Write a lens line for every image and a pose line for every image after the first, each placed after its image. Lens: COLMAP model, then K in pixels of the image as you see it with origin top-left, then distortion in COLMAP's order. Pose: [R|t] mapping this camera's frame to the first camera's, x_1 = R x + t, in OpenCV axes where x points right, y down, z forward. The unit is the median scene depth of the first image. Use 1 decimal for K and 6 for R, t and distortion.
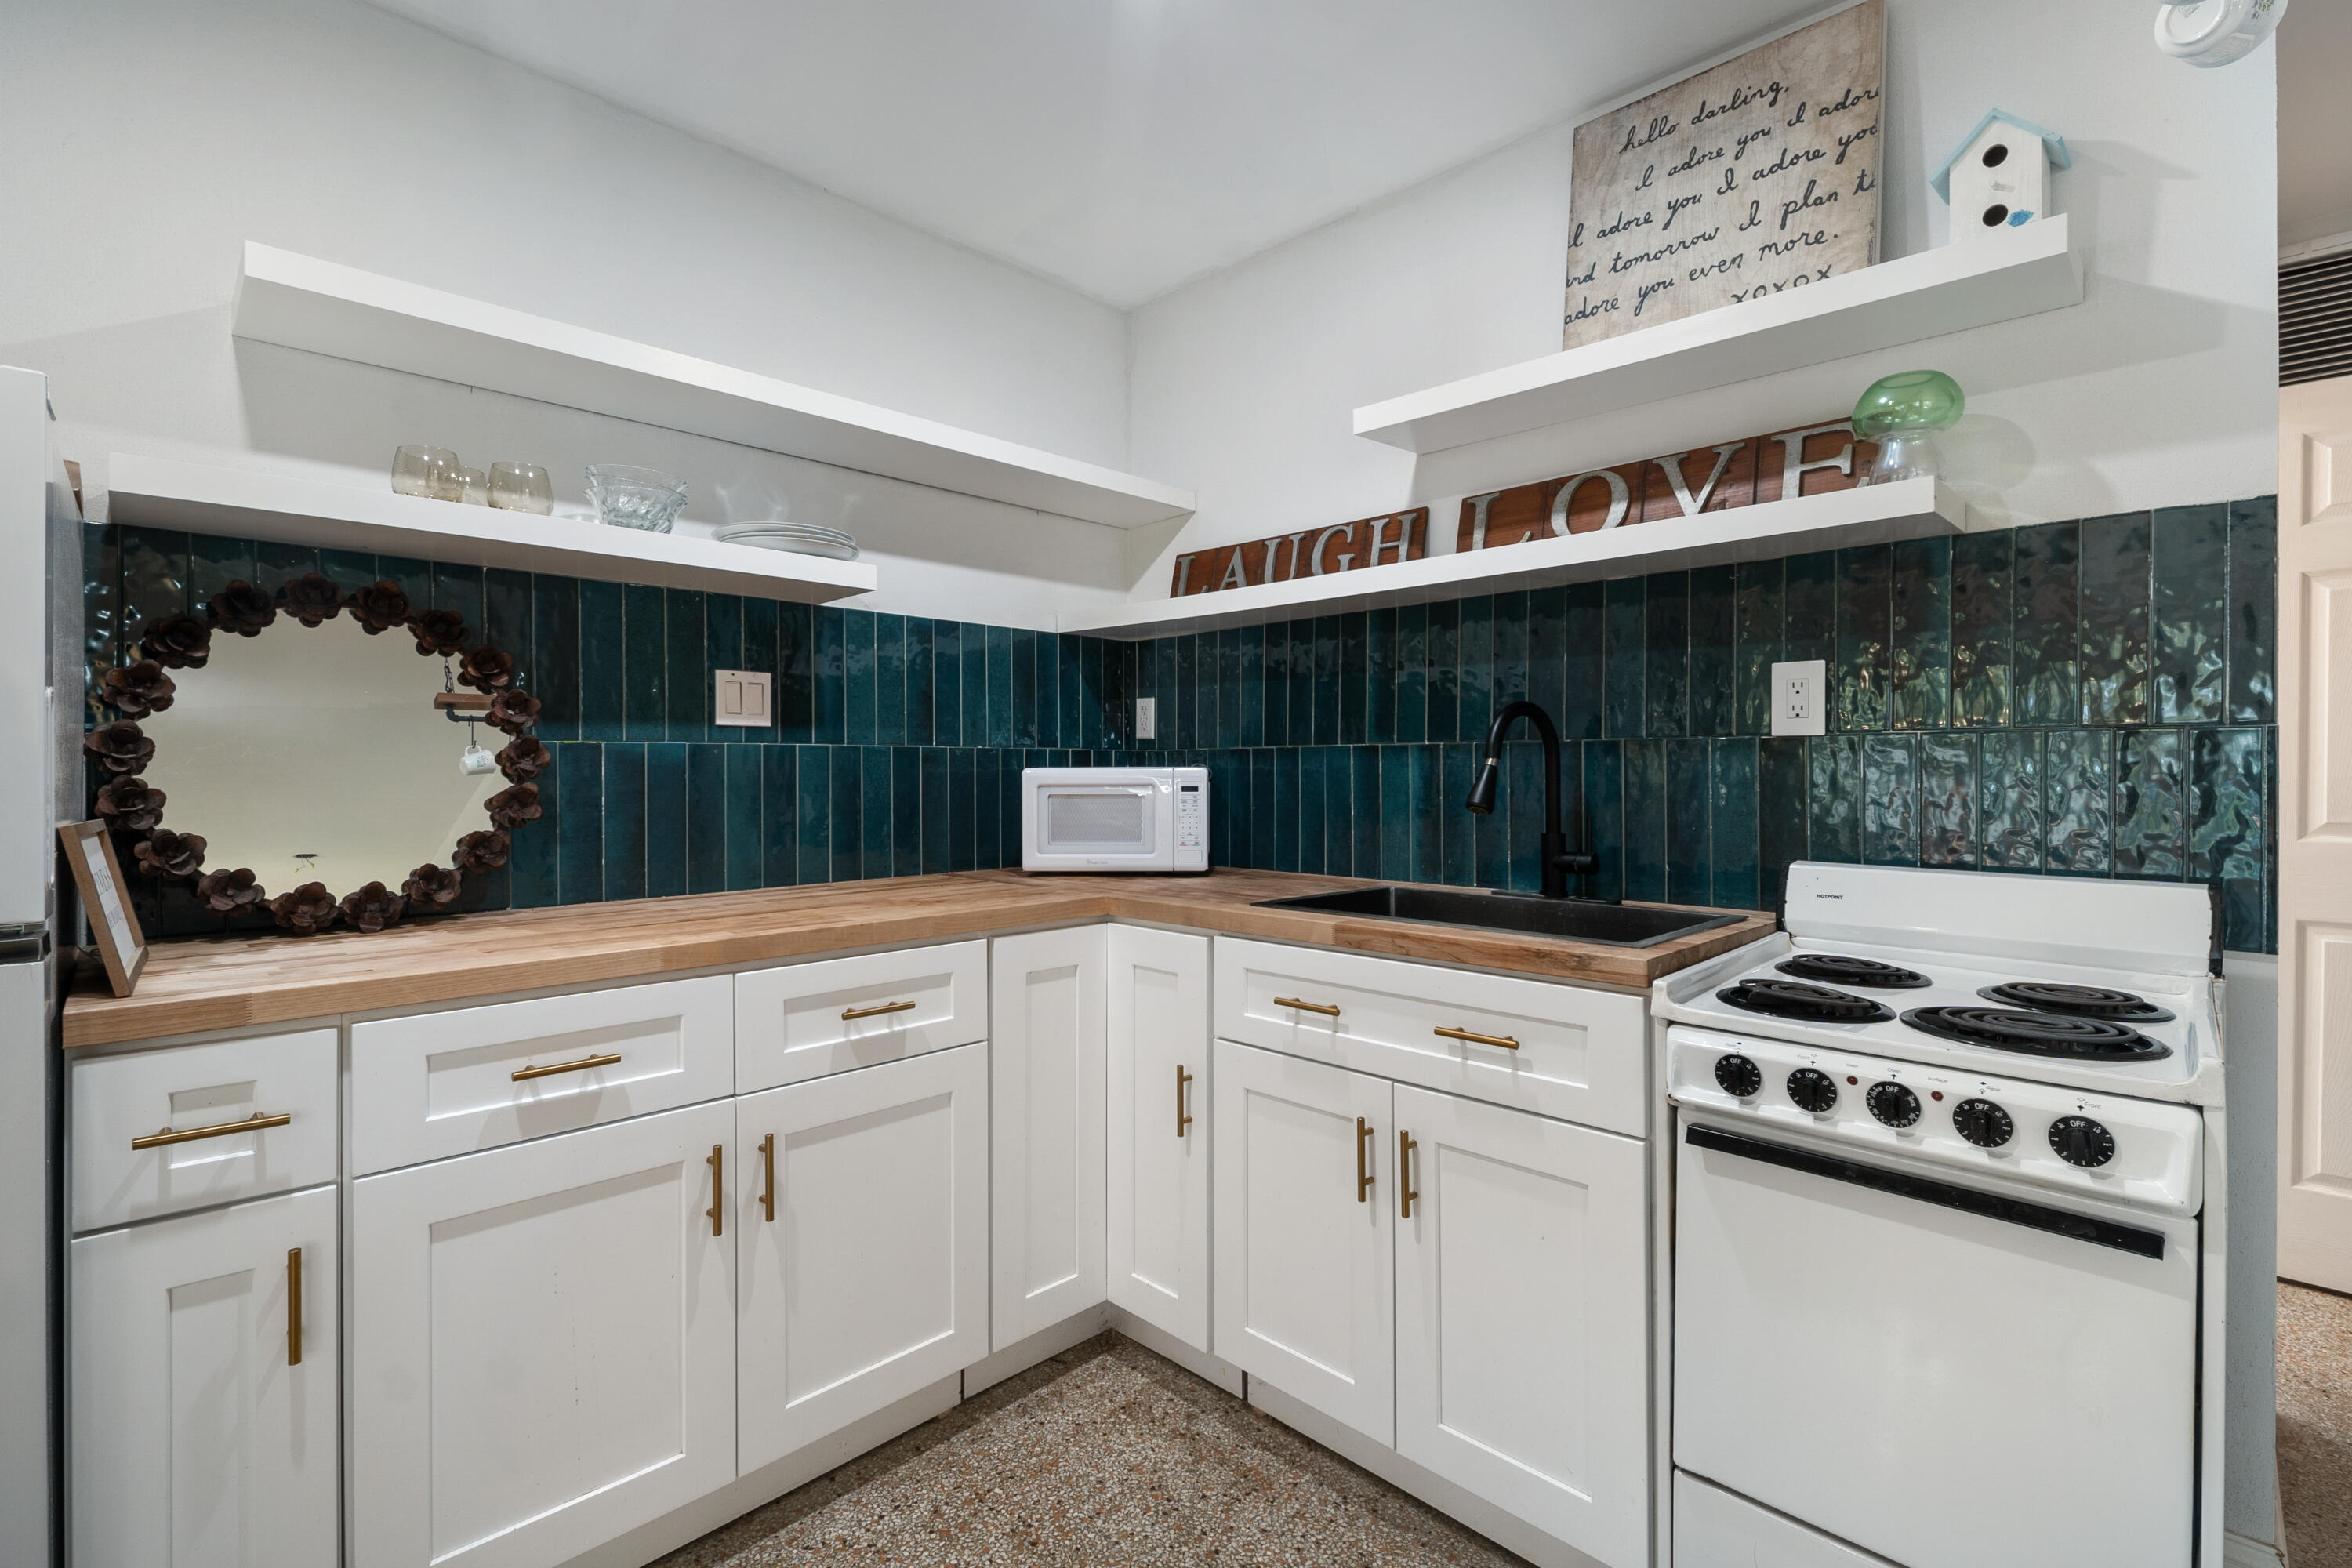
lens RADIAL K [[1058.8, 0, 1170.9], [0, 1058.8, 770.6], [0, 0, 1]] dist [0.000389, -0.000173]
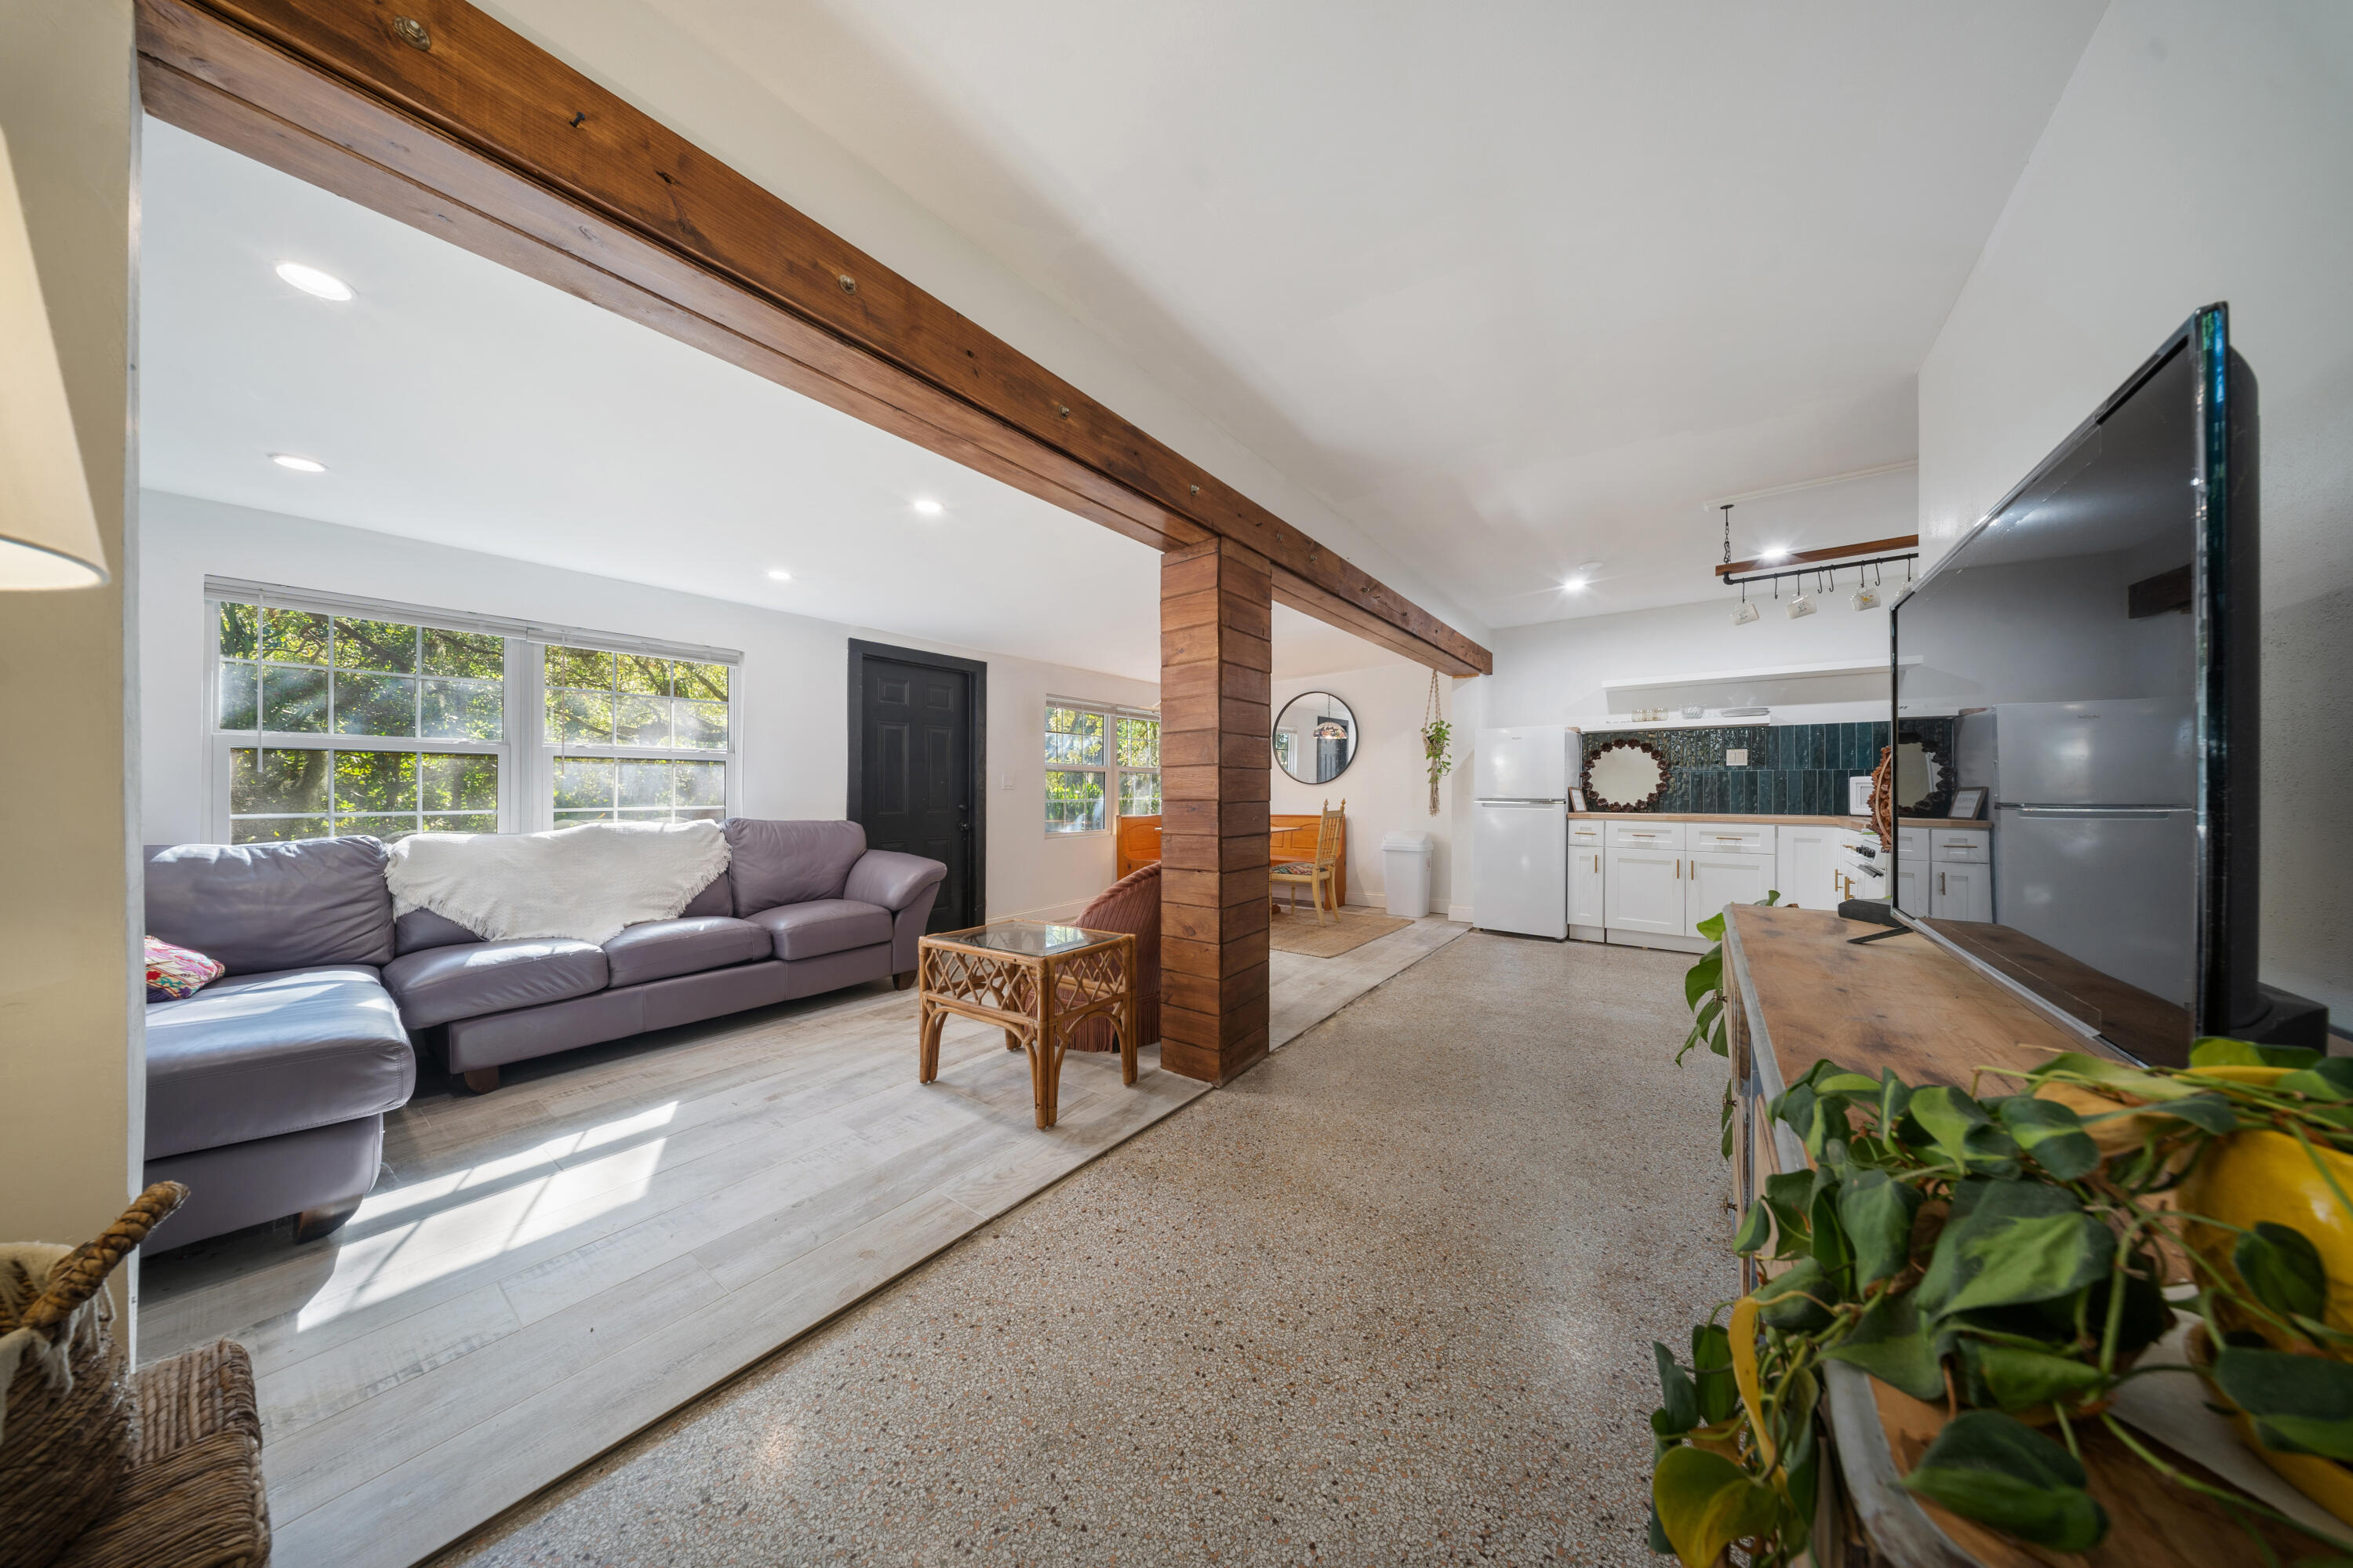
lens RADIAL K [[703.2, 0, 1179.3], [0, 703.2, 786.2], [0, 0, 1]] dist [-0.001304, -0.000161]
pose [[0.135123, -0.001345, -0.990828, 1.957653], [-0.002301, 0.999996, -0.001671, 0.038969], [0.990826, 0.002506, 0.135119, -1.327567]]
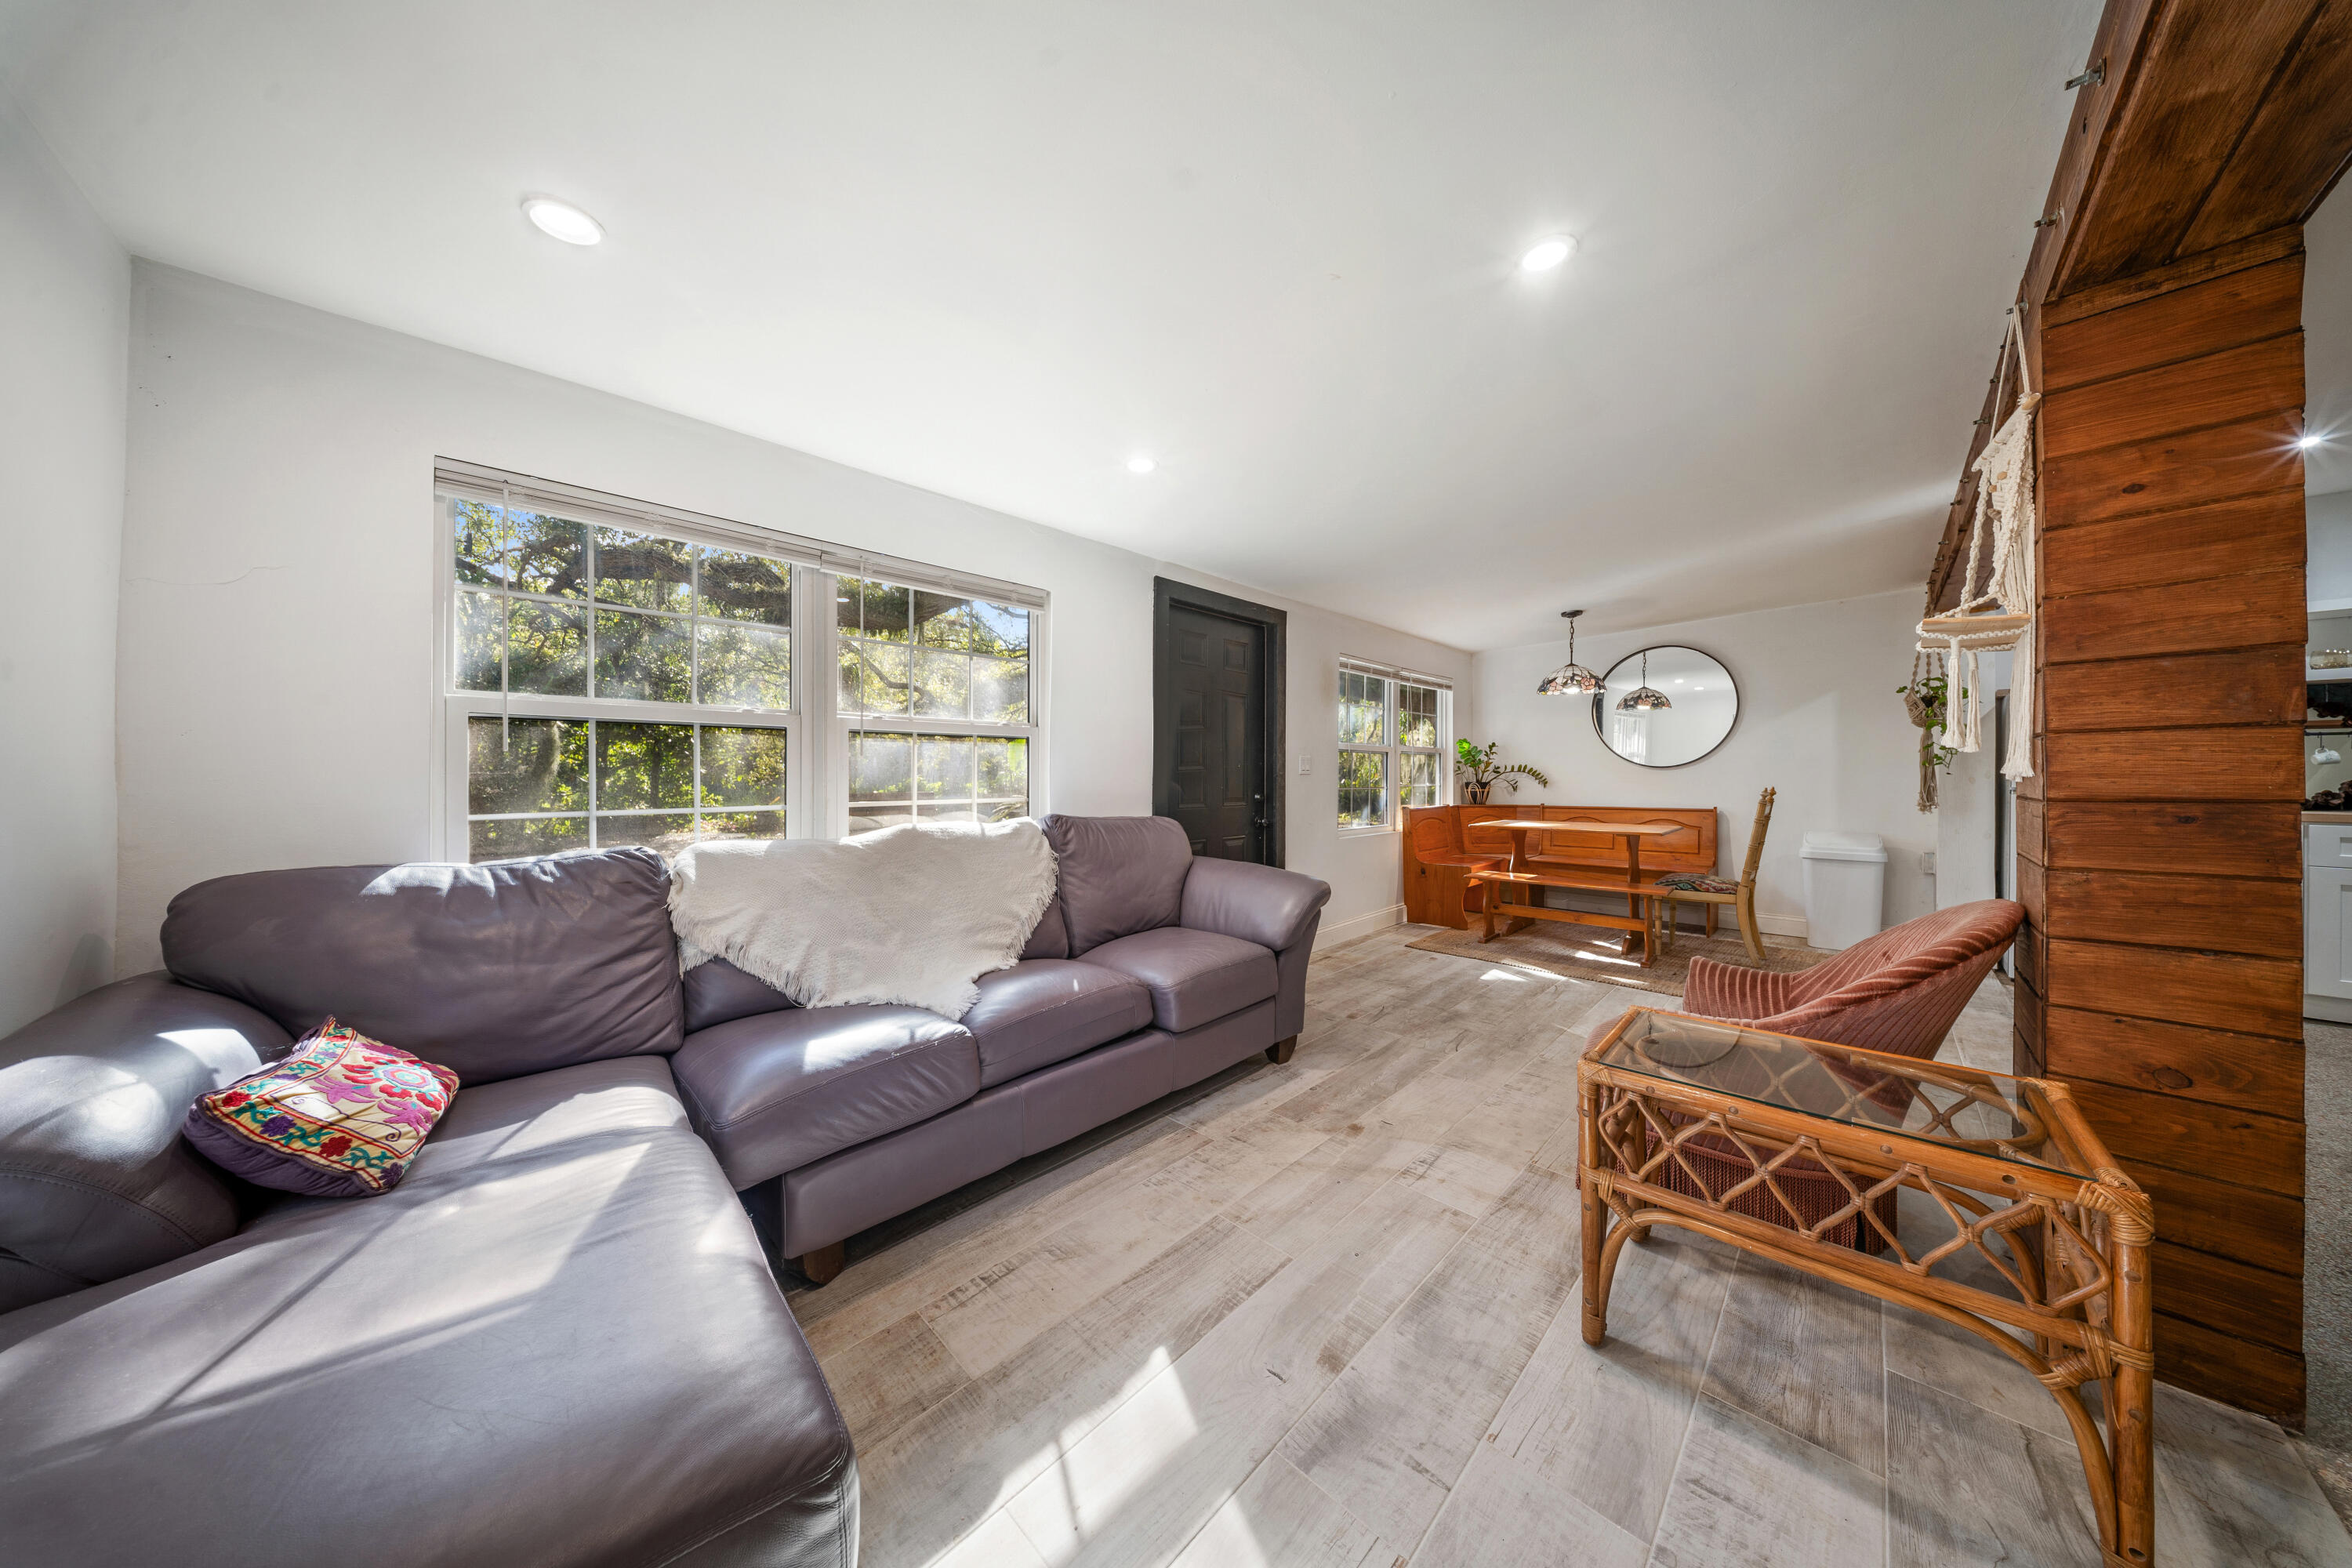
lens RADIAL K [[693.8, 0, 1167.5], [0, 693.8, 774.7], [0, 0, 1]] dist [-0.000922, -0.000156]
pose [[-0.016298, 0.004614, -0.999857, 1.196686], [-0.002274, 0.999987, 0.004651, 0.039440], [0.999865, 0.002349, -0.016287, -2.095527]]
